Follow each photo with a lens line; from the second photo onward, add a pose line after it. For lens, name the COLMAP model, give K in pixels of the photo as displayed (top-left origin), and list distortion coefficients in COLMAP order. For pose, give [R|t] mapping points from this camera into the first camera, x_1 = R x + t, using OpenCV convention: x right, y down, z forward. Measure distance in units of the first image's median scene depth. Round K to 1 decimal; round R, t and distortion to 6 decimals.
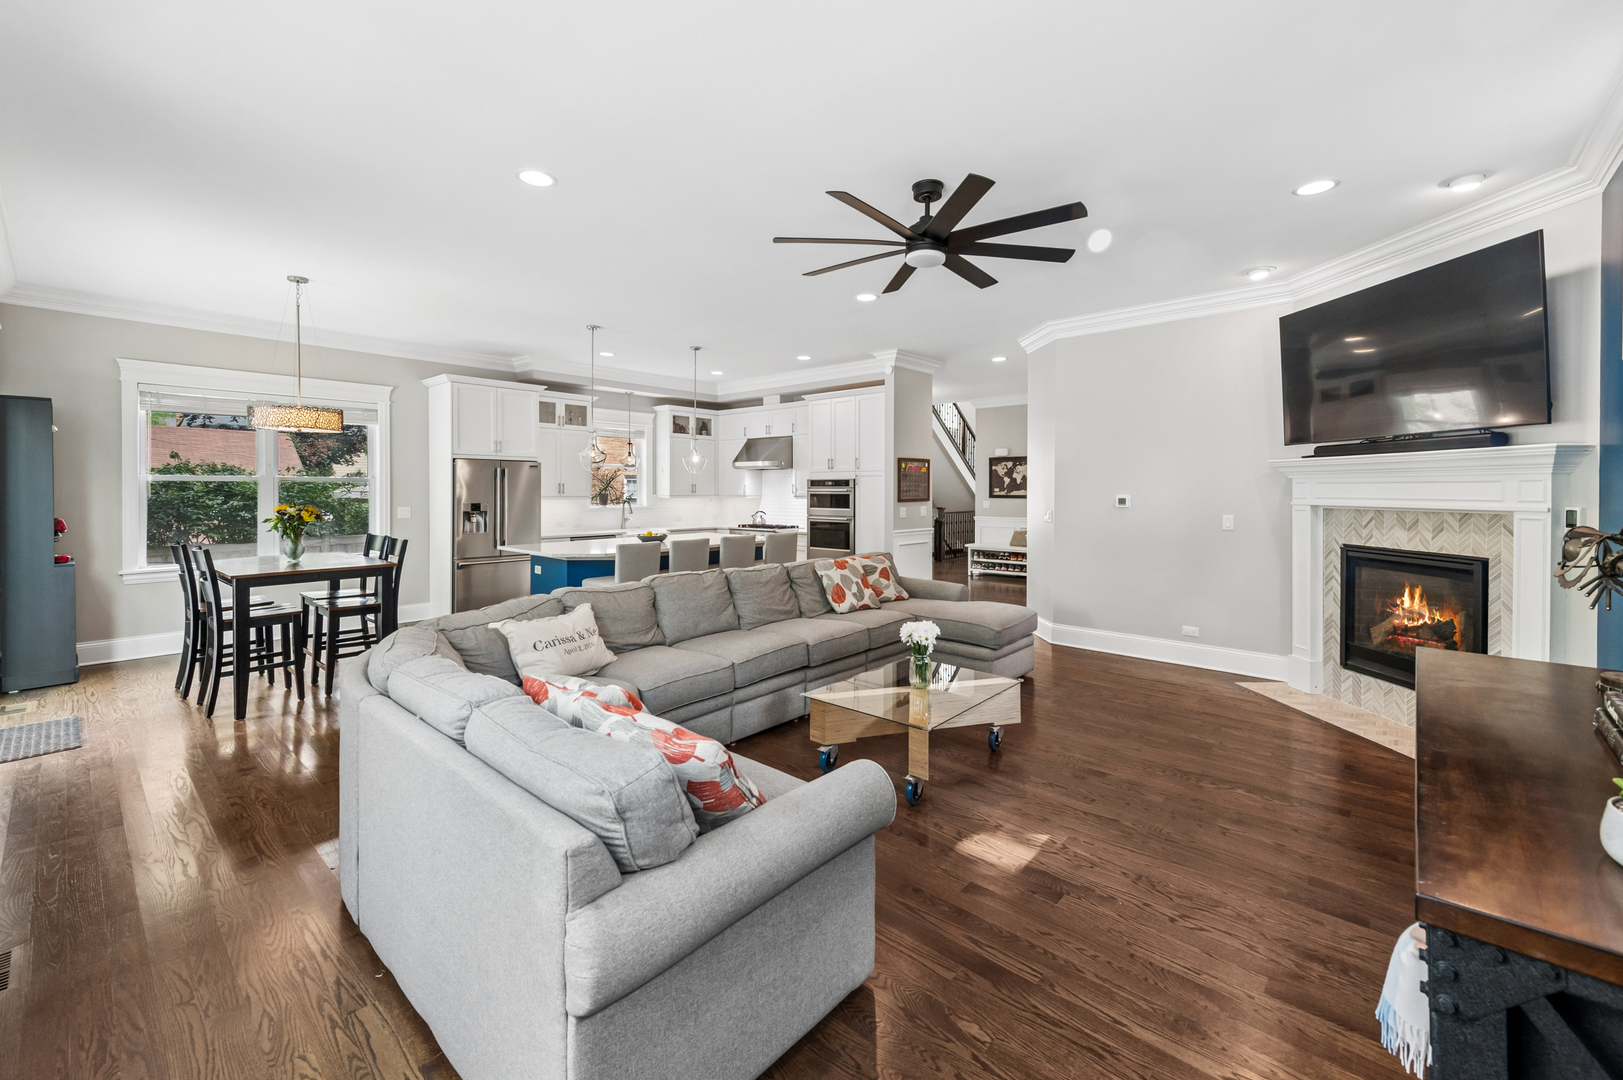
lens RADIAL K [[661.1, 0, 807.1], [0, 661.1, 500.3], [0, 0, 1]] dist [0.014715, -0.000126]
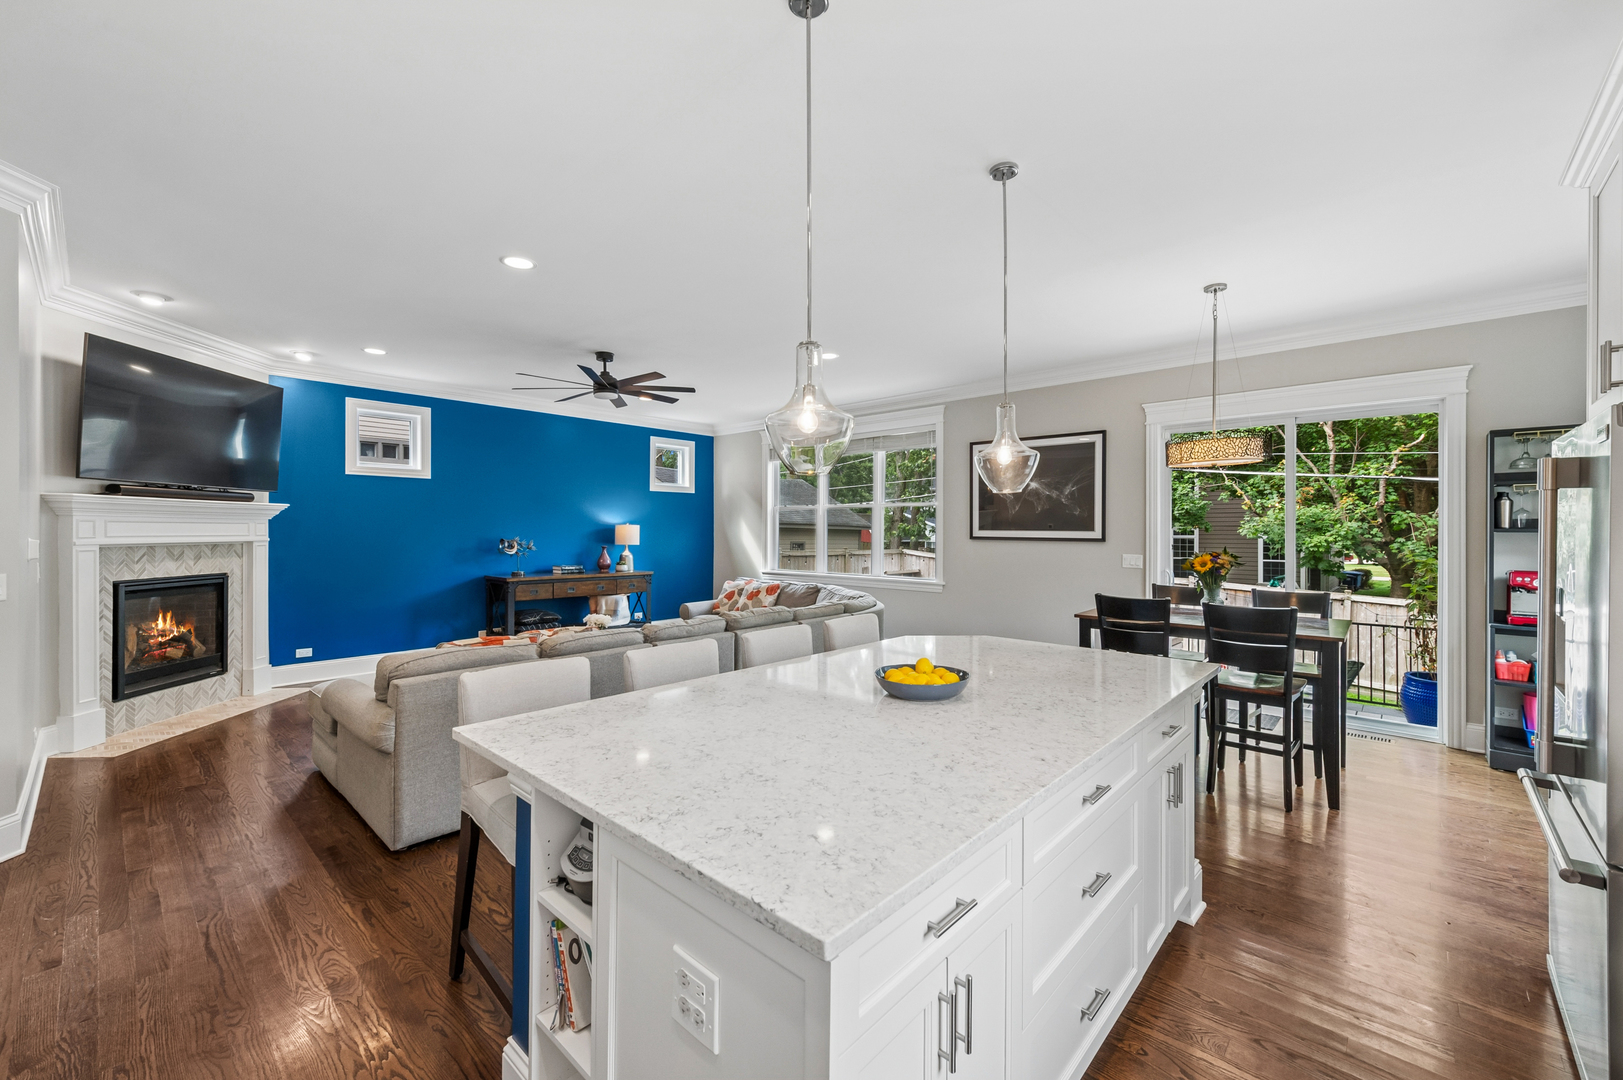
lens RADIAL K [[647.7, 0, 811.5], [0, 647.7, 540.0], [0, 0, 1]] dist [0.000139, 0.000004]
pose [[-0.999686, -0.006349, 0.024249, -0.177610], [-0.005545, 0.999437, 0.033100, -0.022123], [-0.024446, 0.032956, -0.999158, 1.188553]]
